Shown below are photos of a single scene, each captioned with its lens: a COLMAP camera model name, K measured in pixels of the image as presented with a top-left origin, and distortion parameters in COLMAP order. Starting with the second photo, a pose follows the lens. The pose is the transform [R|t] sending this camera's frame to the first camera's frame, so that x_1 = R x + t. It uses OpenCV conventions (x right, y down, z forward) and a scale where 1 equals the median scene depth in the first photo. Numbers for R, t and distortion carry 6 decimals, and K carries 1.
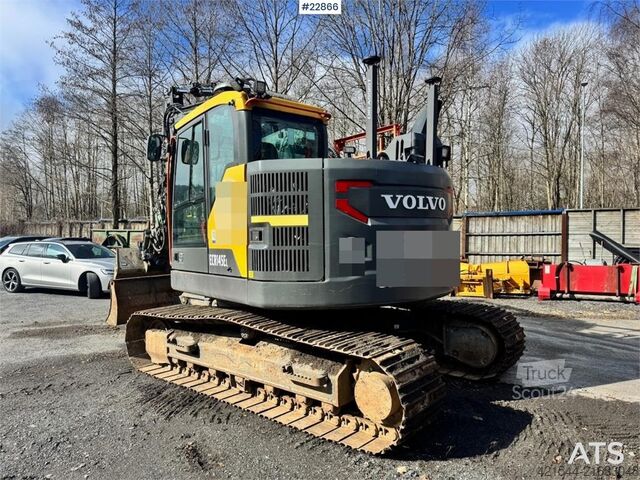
lens RADIAL K [[448.1, 0, 320.0], [0, 448.1, 240.0], [0, 0, 1]] dist [0.080206, -0.104940]
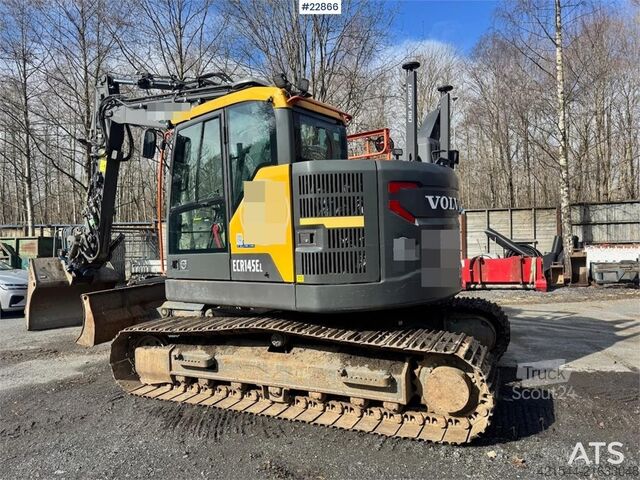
lens RADIAL K [[448.1, 0, 320.0], [0, 448.1, 240.0], [0, 0, 1]] dist [0.080206, -0.104940]
pose [[0.964160, -0.025377, 0.264105, -0.347708], [0.026589, 0.999646, -0.001017, -0.003934], [-0.263986, 0.008003, 0.964493, 0.056111]]
